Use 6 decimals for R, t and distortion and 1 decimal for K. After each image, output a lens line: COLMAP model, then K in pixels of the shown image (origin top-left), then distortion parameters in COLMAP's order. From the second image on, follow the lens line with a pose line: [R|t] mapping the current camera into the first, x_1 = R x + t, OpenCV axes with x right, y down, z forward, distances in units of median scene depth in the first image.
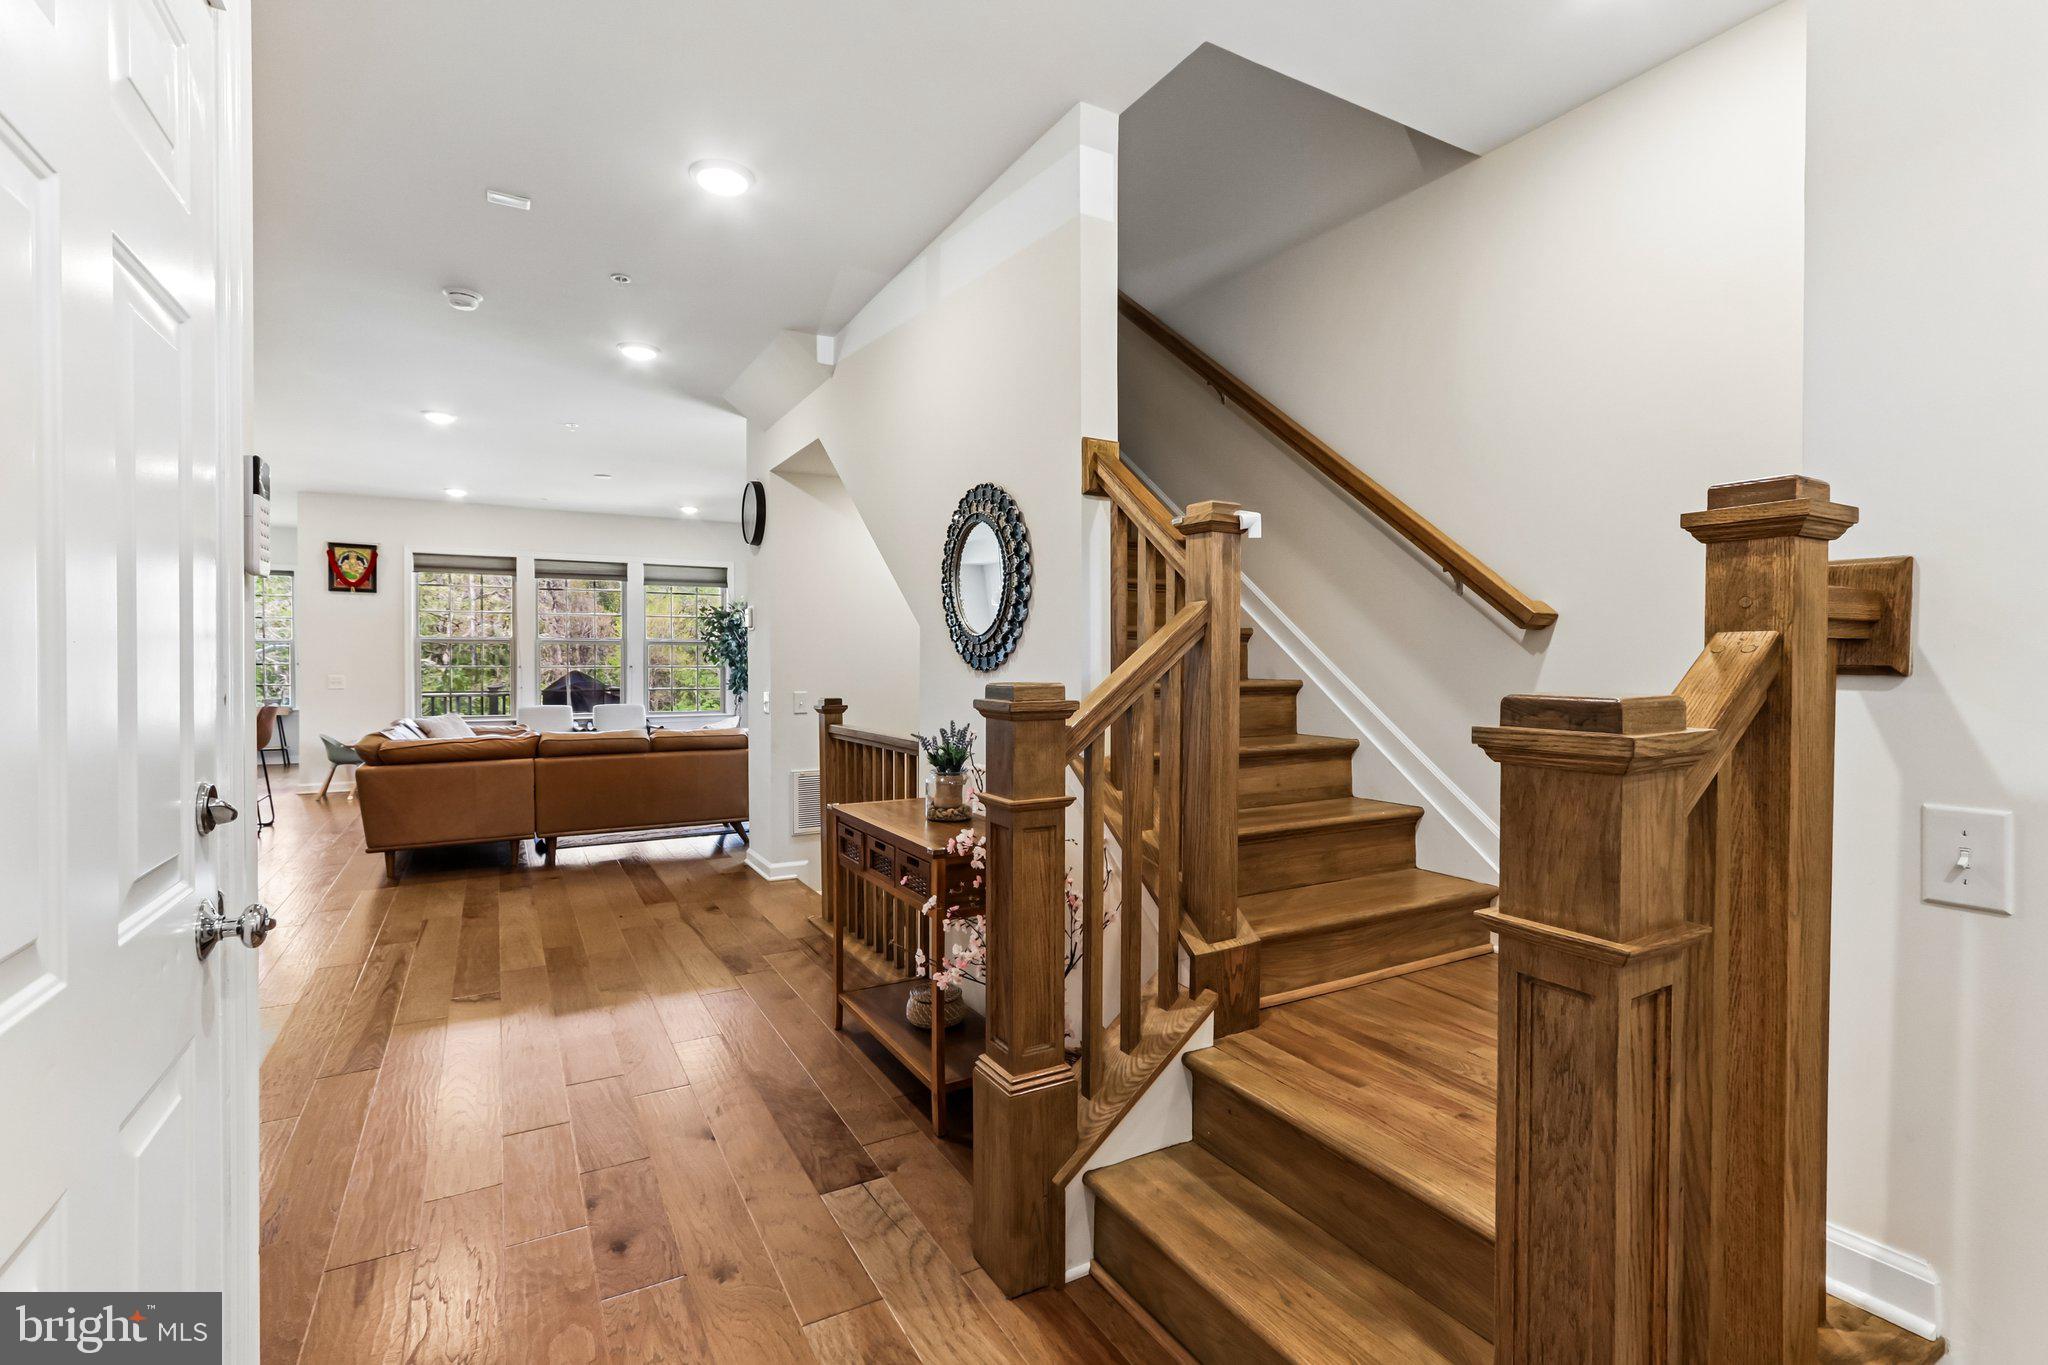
lens RADIAL K [[950.7, 0, 1013.1], [0, 950.7, 673.9], [0, 0, 1]] dist [-0.000249, 0.000160]
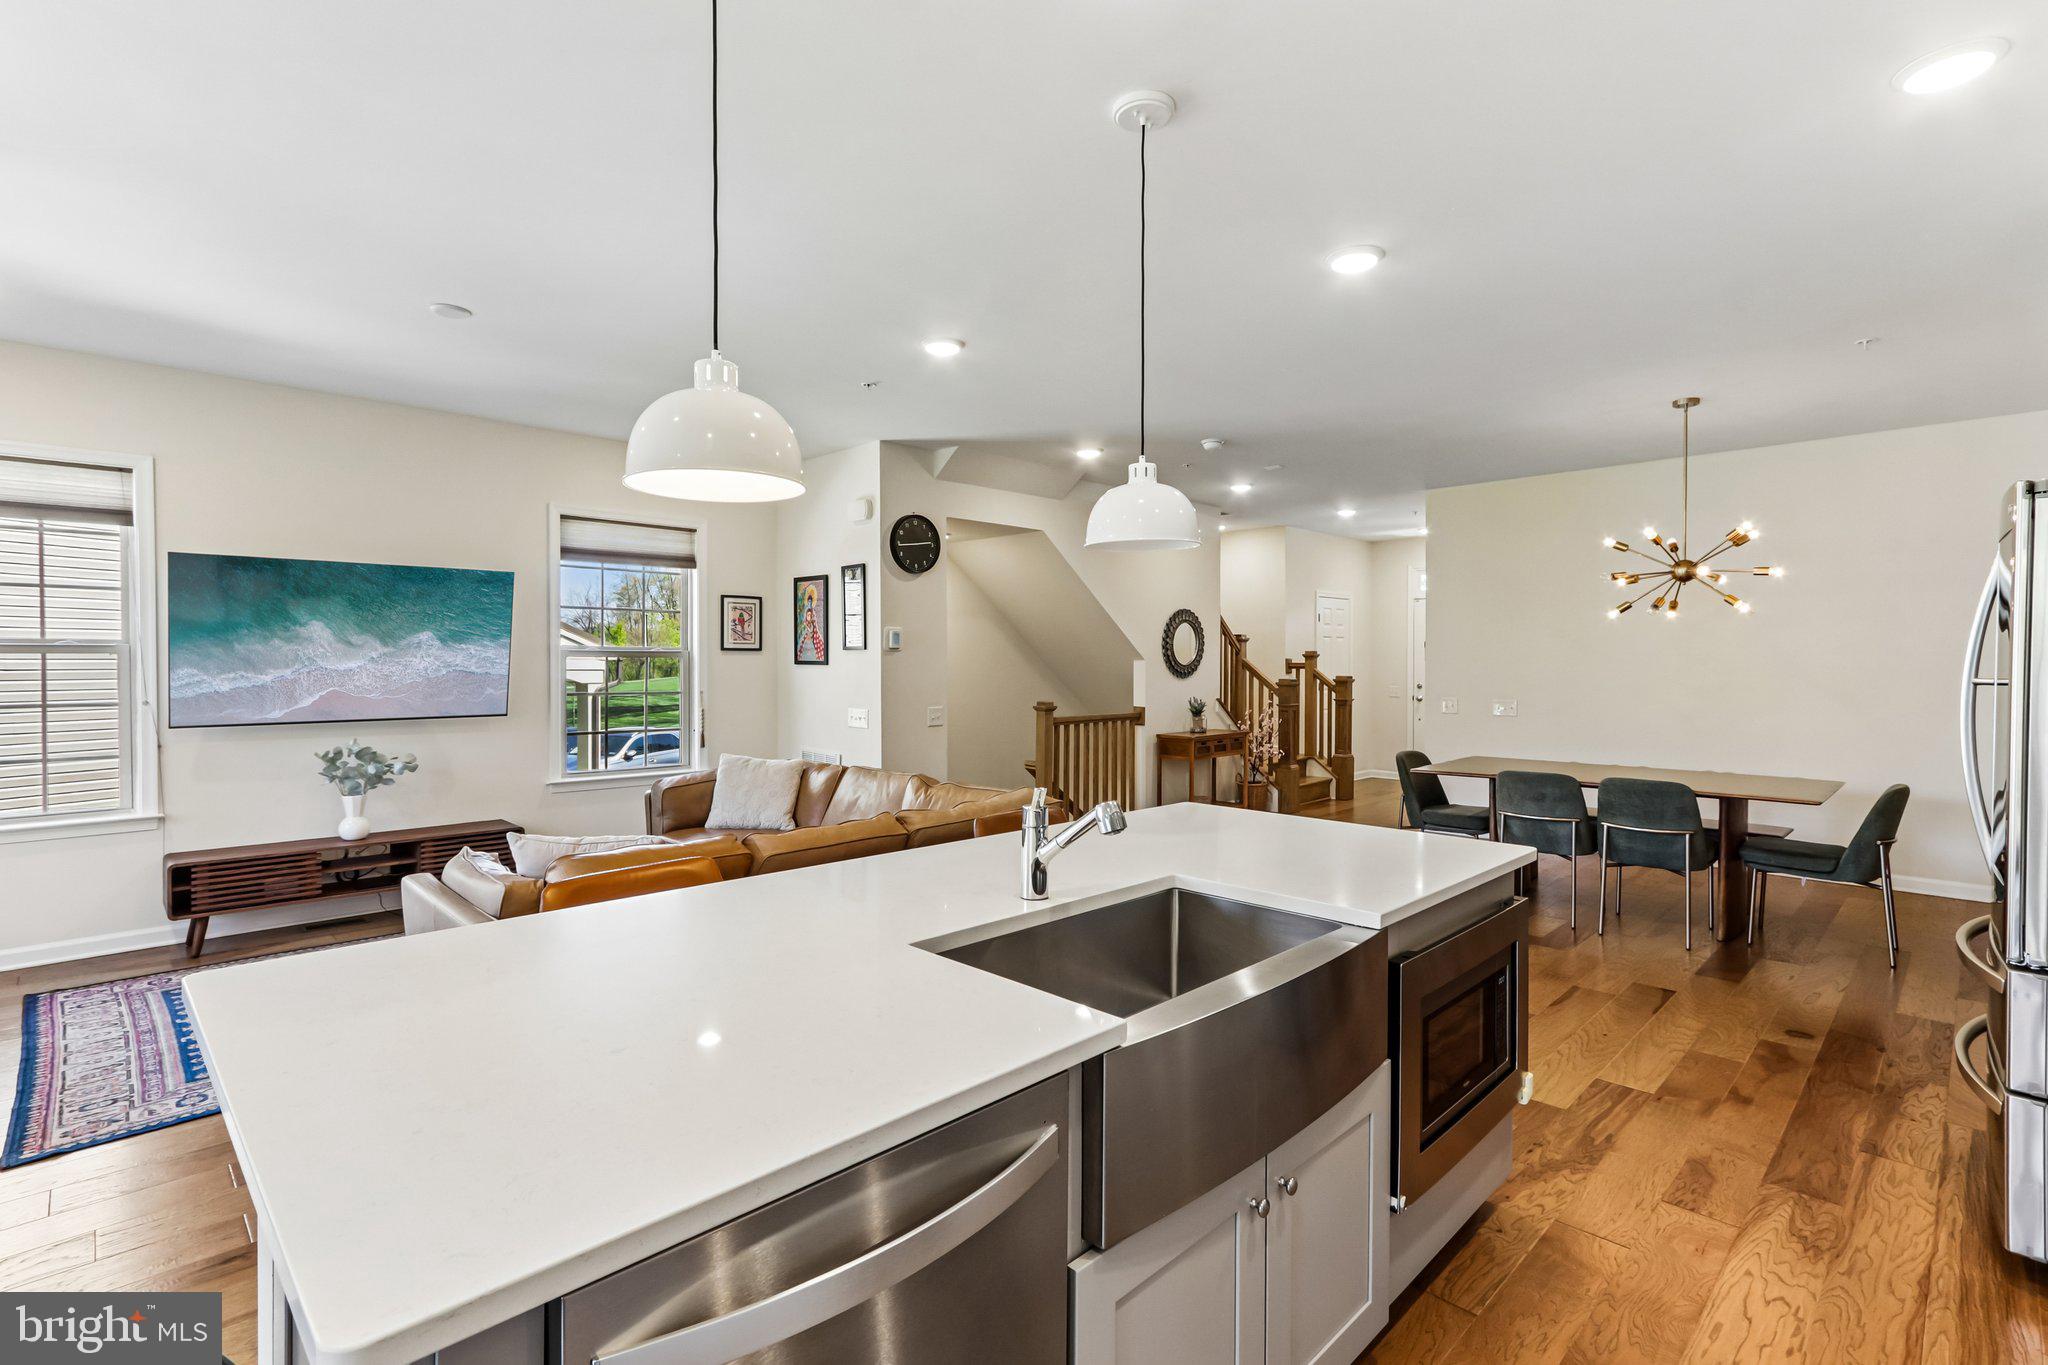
lens RADIAL K [[950.7, 0, 1013.1], [0, 950.7, 673.9], [0, 0, 1]] dist [-0.000249, 0.000160]
pose [[-0.274943, -0.008842, 0.961420, -0.859587], [0.016570, 0.999766, 0.013934, -0.021287], [-0.961318, 0.019762, -0.274732, 0.759867]]
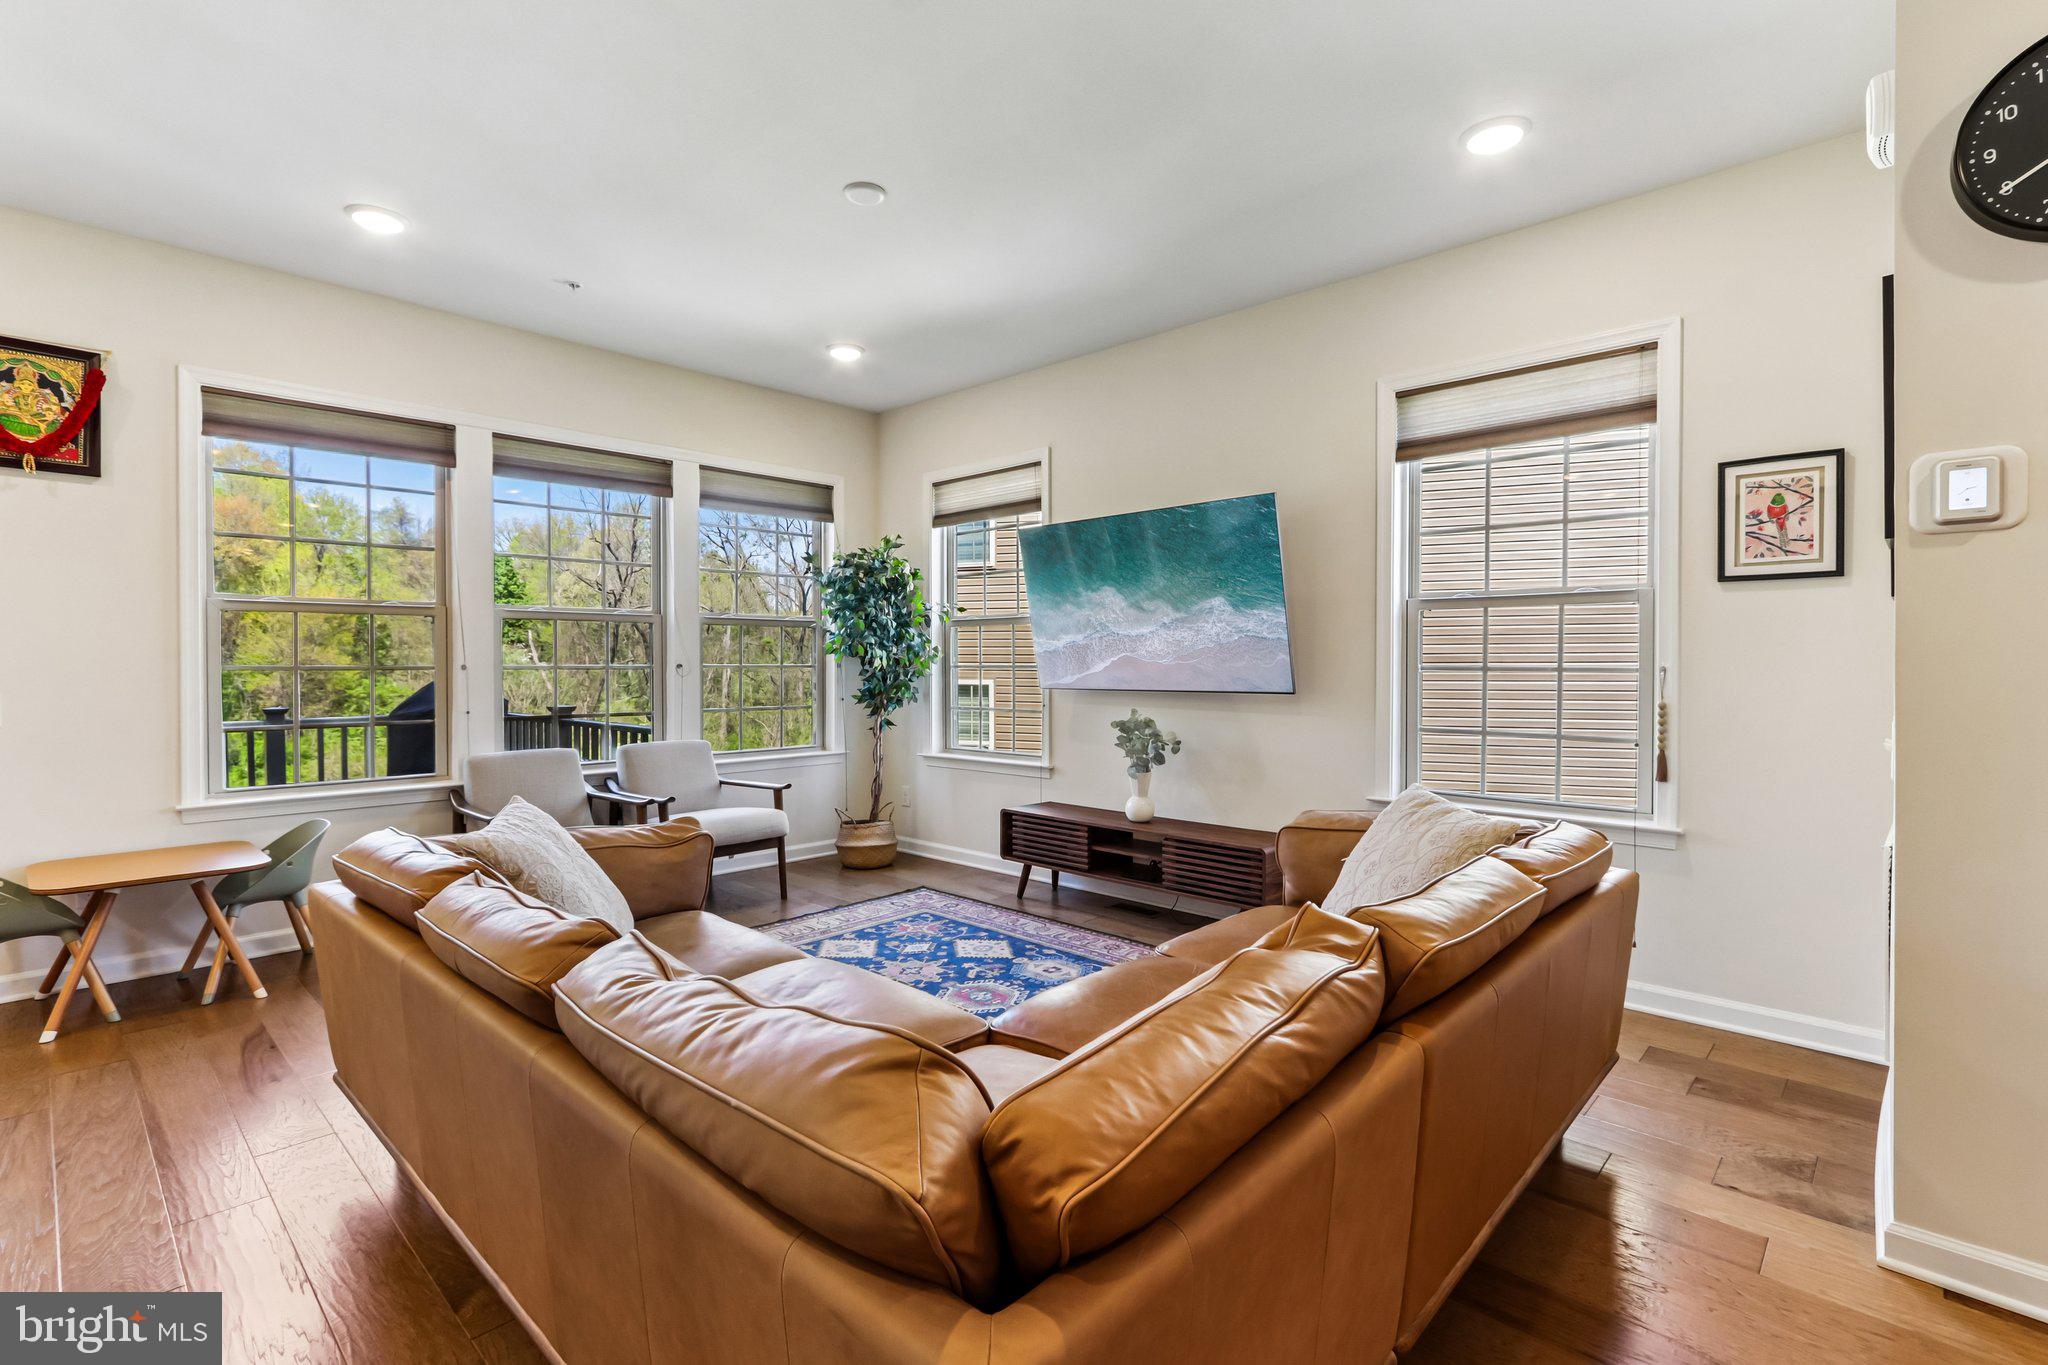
lens RADIAL K [[950.7, 0, 1013.1], [0, 950.7, 673.9], [0, 0, 1]] dist [-0.000249, 0.000160]
pose [[0.952712, -0.009478, 0.303728, -0.434984], [0.009675, 0.999953, 0.000856, -0.001951], [-0.303722, 0.002123, 0.952758, 0.519736]]
